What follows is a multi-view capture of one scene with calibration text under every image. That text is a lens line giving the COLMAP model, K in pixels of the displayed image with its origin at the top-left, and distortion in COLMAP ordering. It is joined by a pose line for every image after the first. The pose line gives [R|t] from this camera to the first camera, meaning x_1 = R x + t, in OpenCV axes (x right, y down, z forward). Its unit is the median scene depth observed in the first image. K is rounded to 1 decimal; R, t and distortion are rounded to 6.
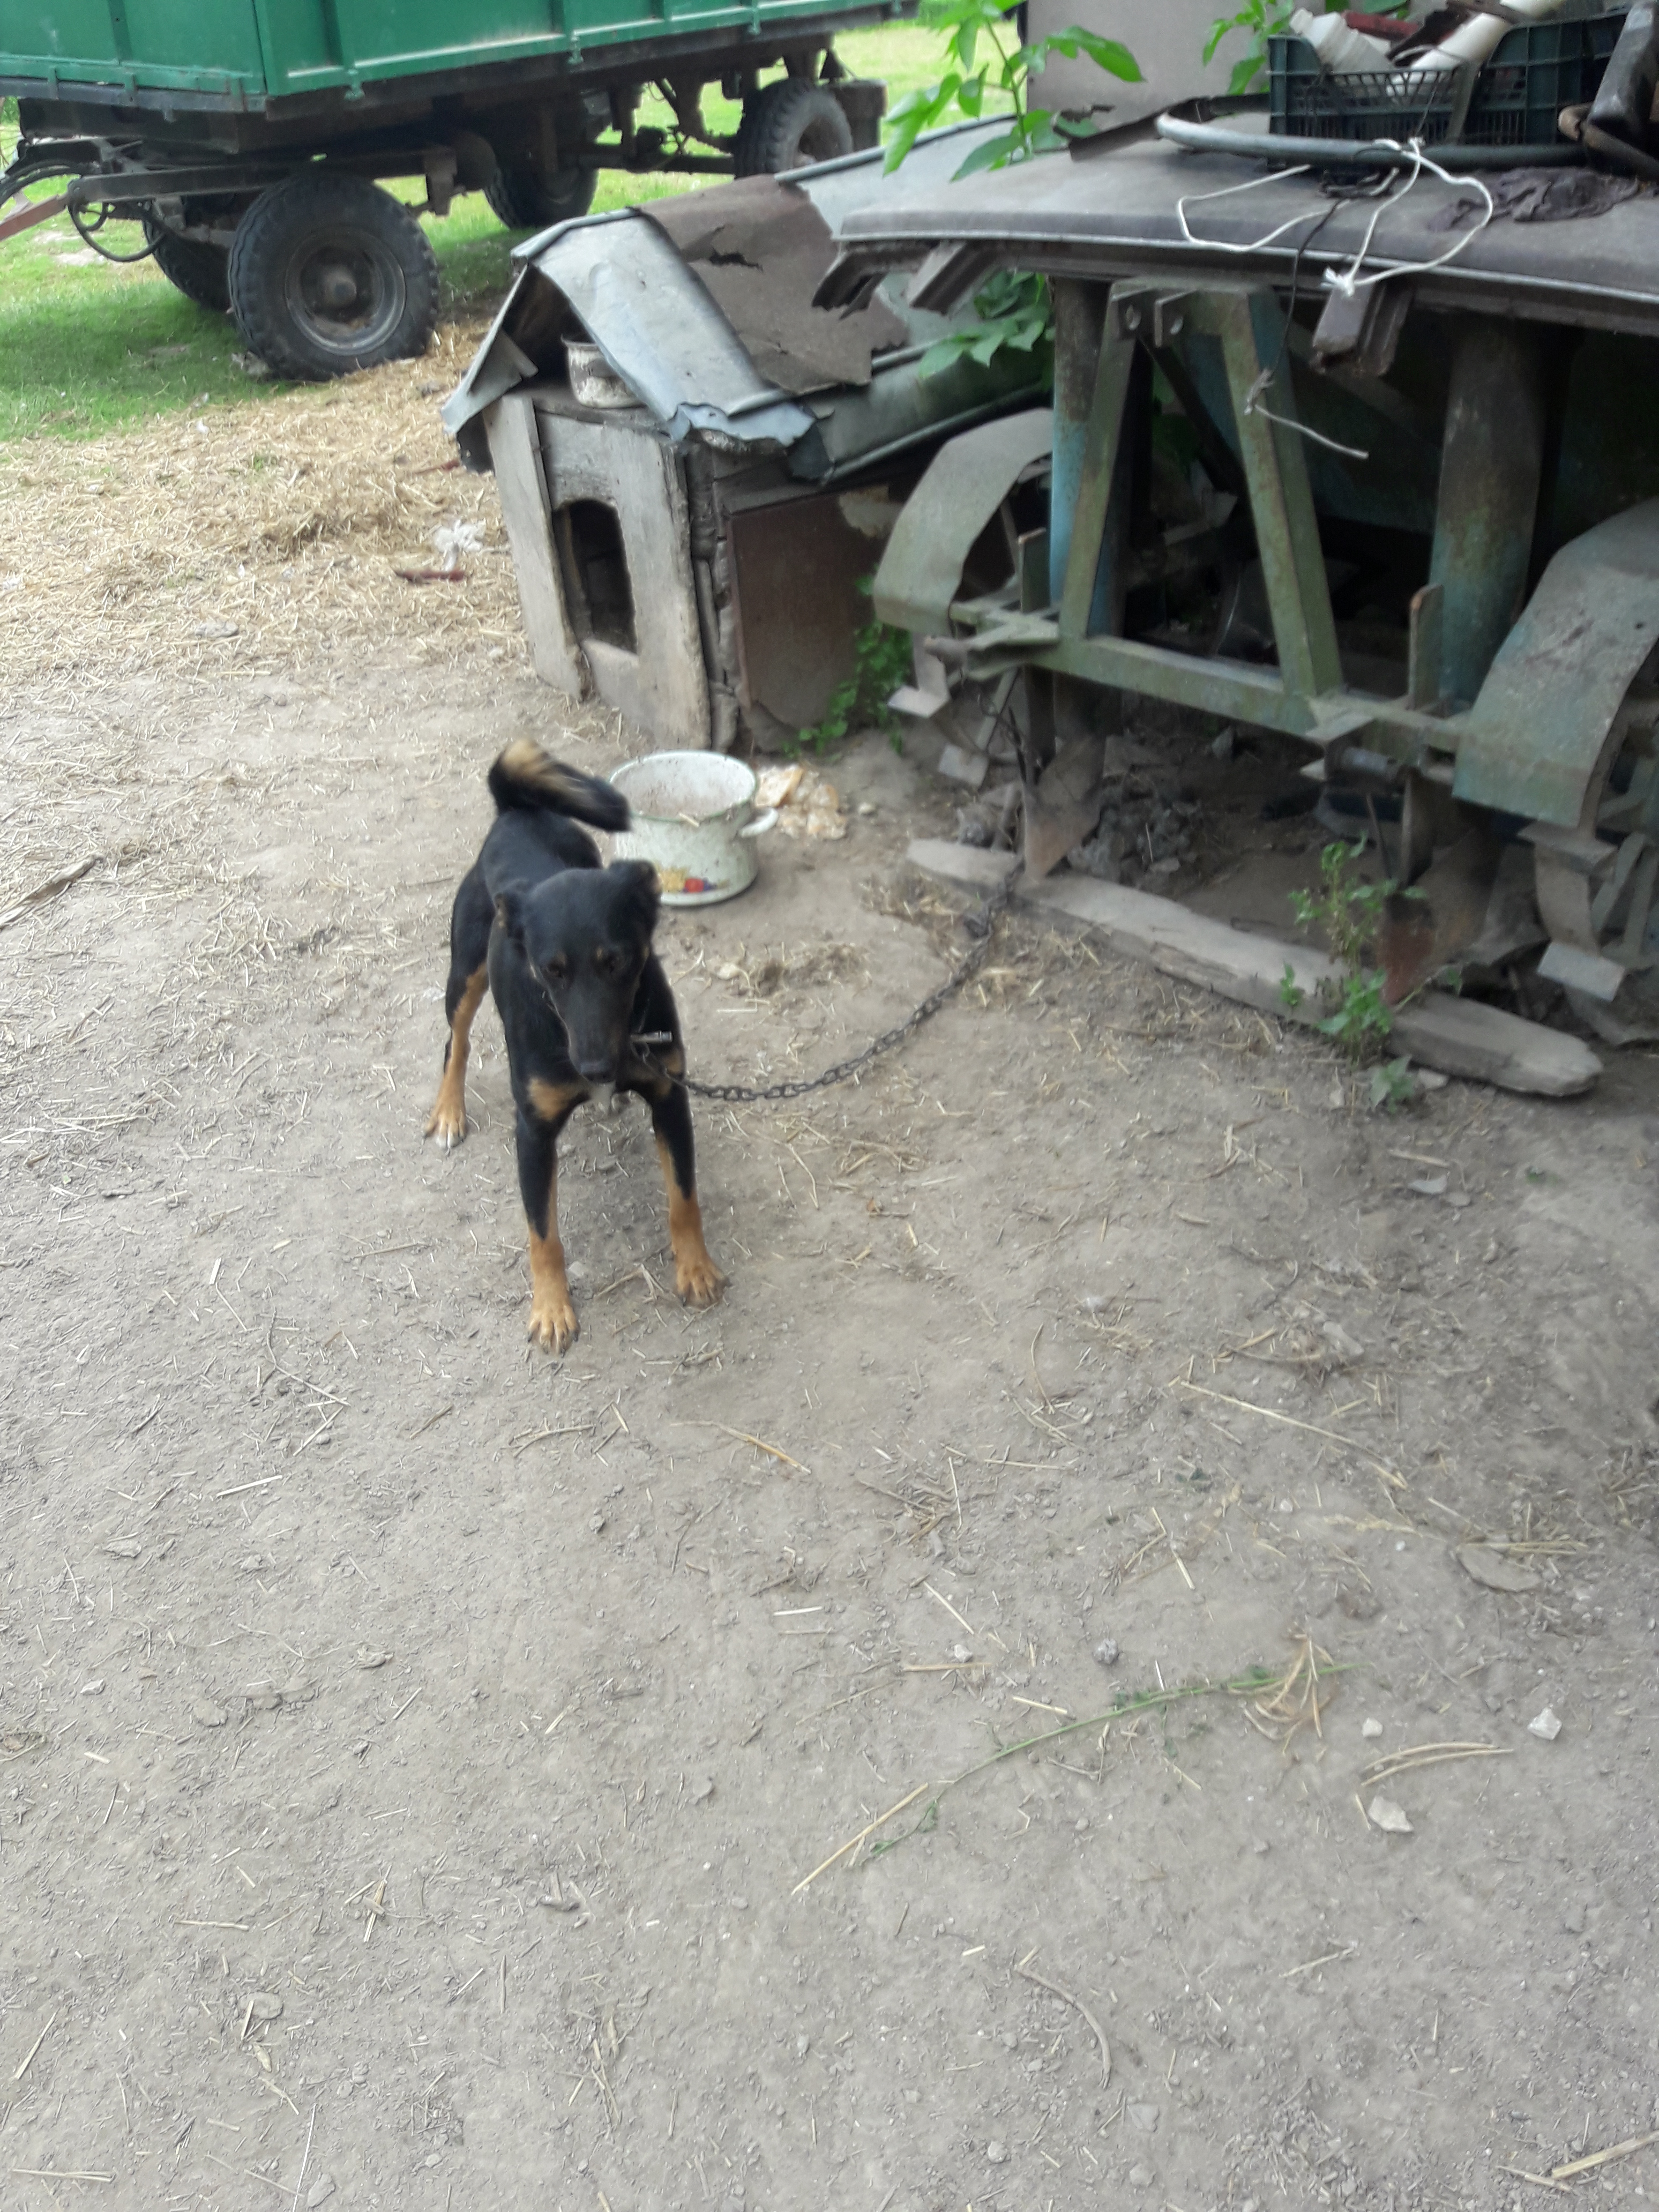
lens RADIAL K [[1983.8, 0, 827.5], [0, 1983.8, 1102.9], [0, 0, 1]] dist [0.070659, -0.095652]
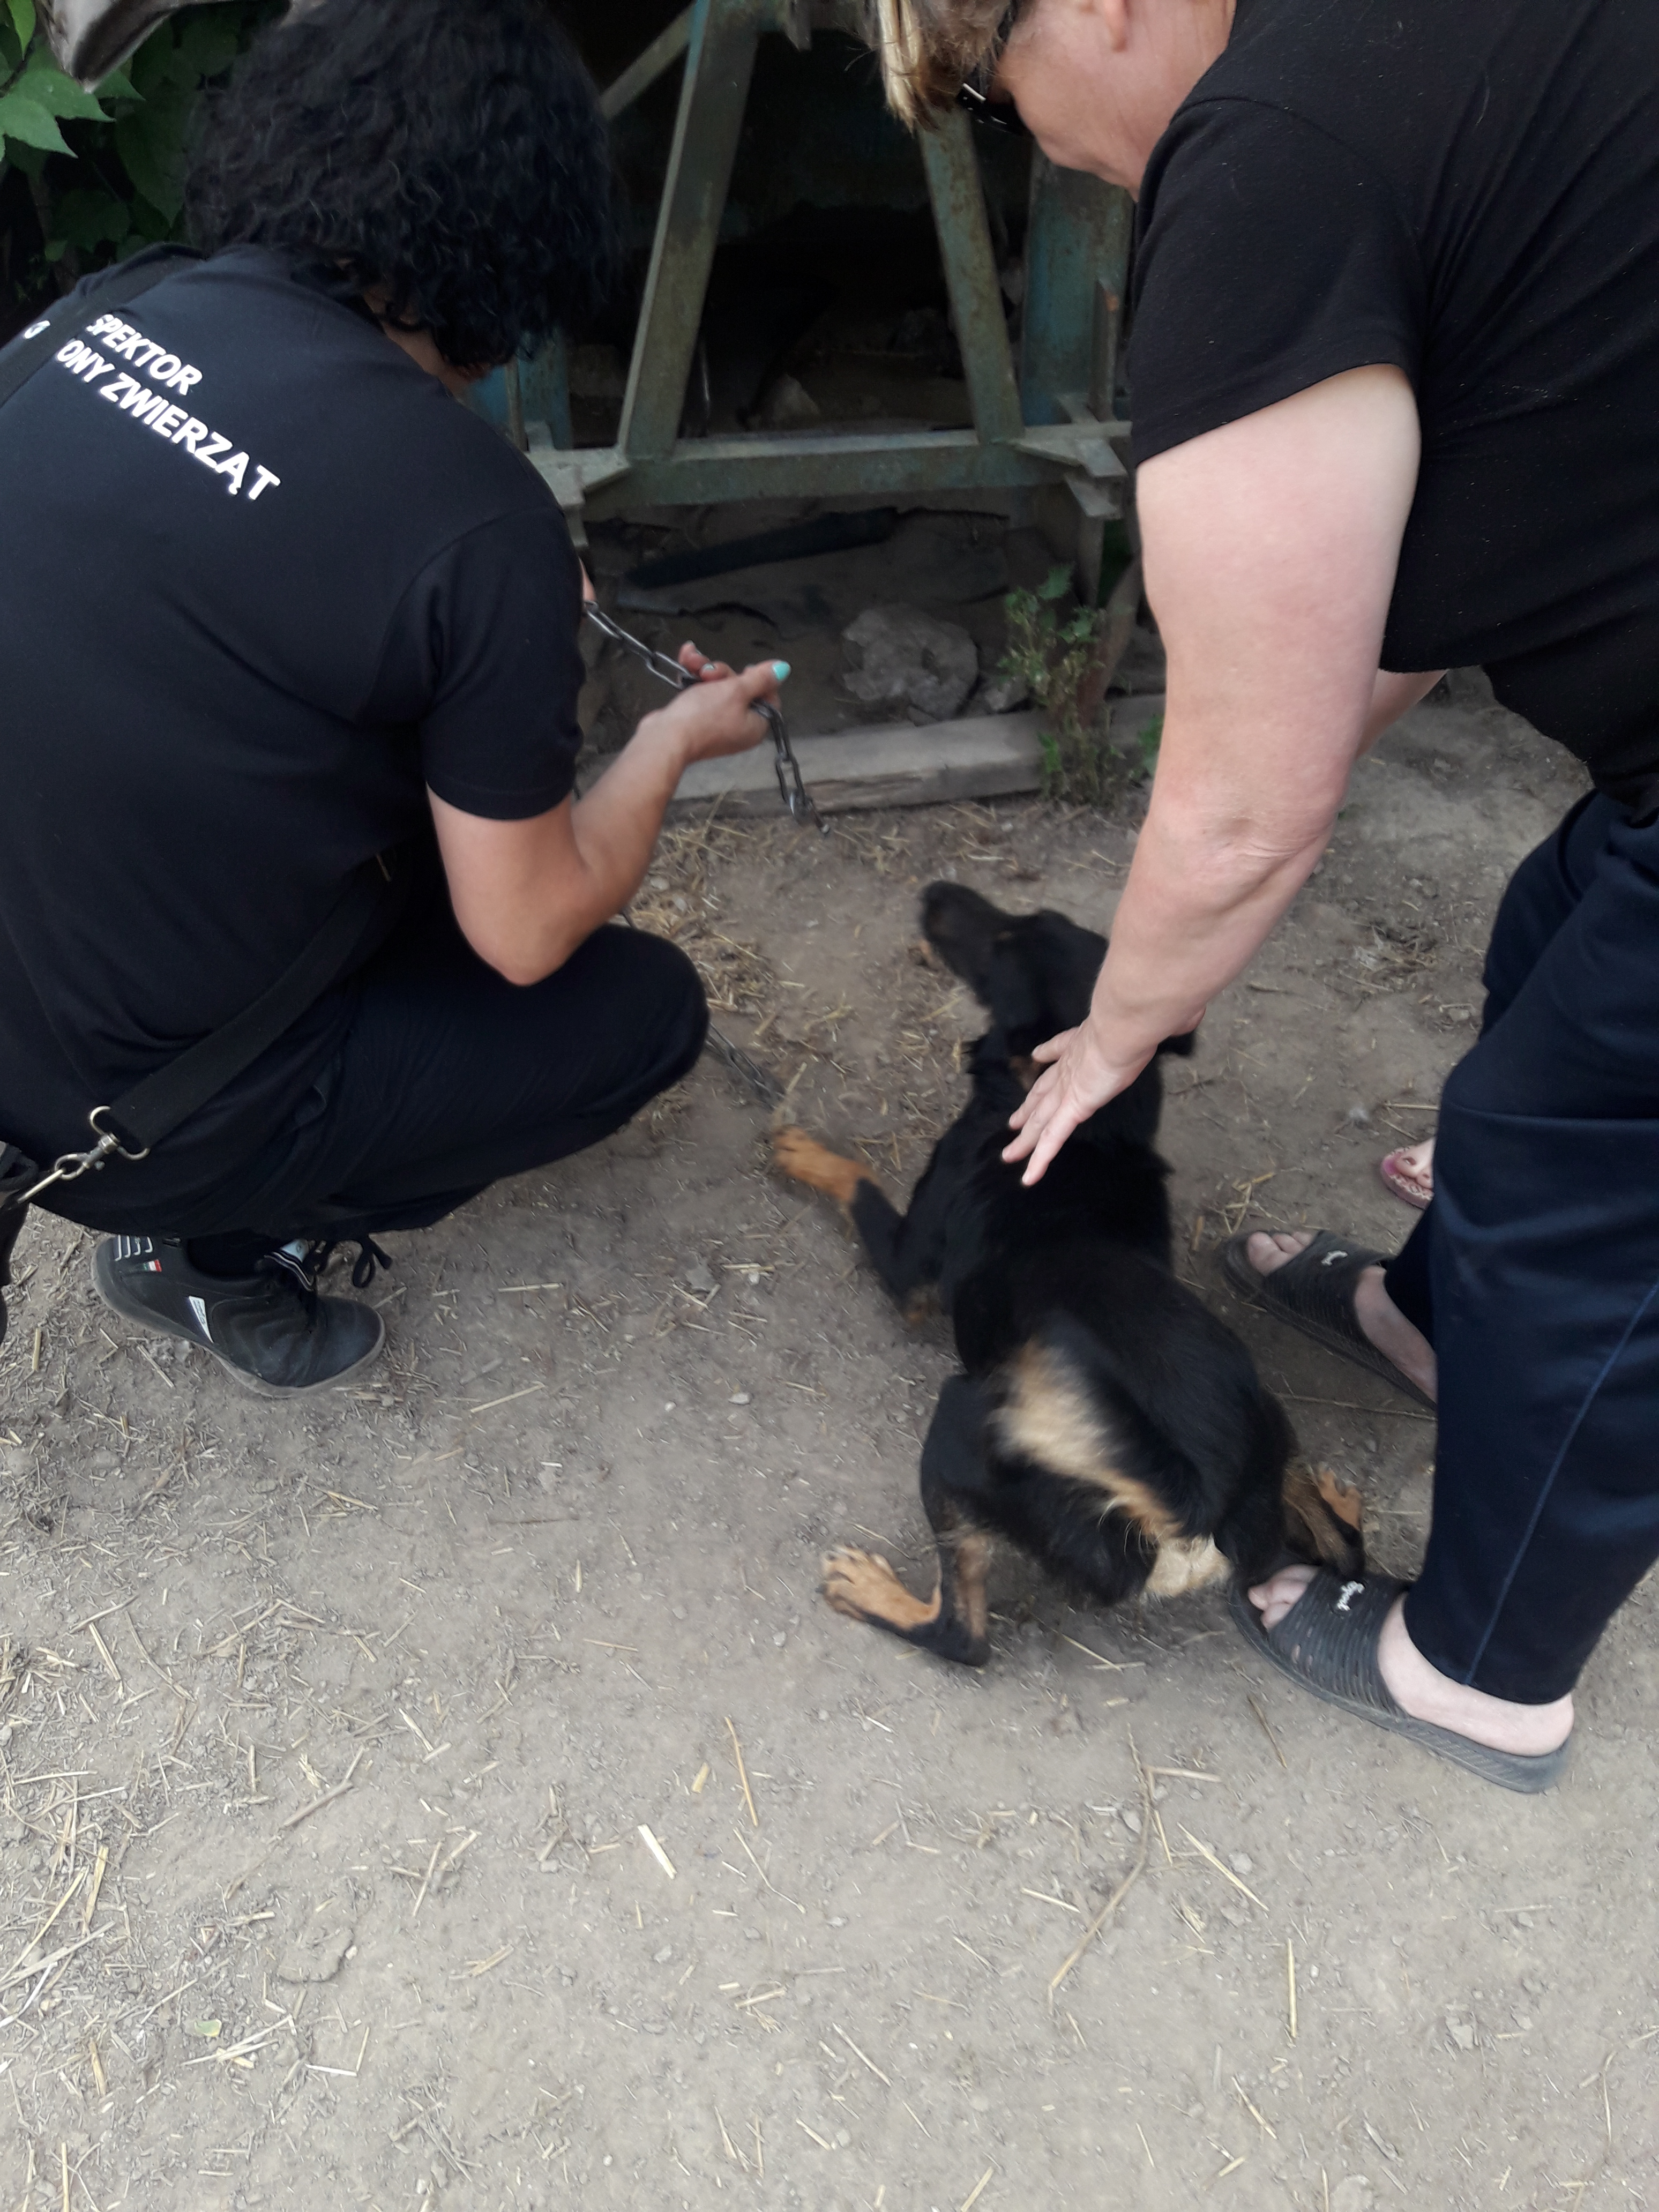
lens RADIAL K [[1983.8, 0, 779.6], [0, 1983.8, 1114.4], [0, 0, 1]] dist [0.070659, -0.095652]
pose [[0.511781, -0.502396, 0.696906, -0.527361], [0.401380, 0.857039, 0.323076, -0.247525], [-0.759588, 0.114380, 0.640268, 0.489158]]
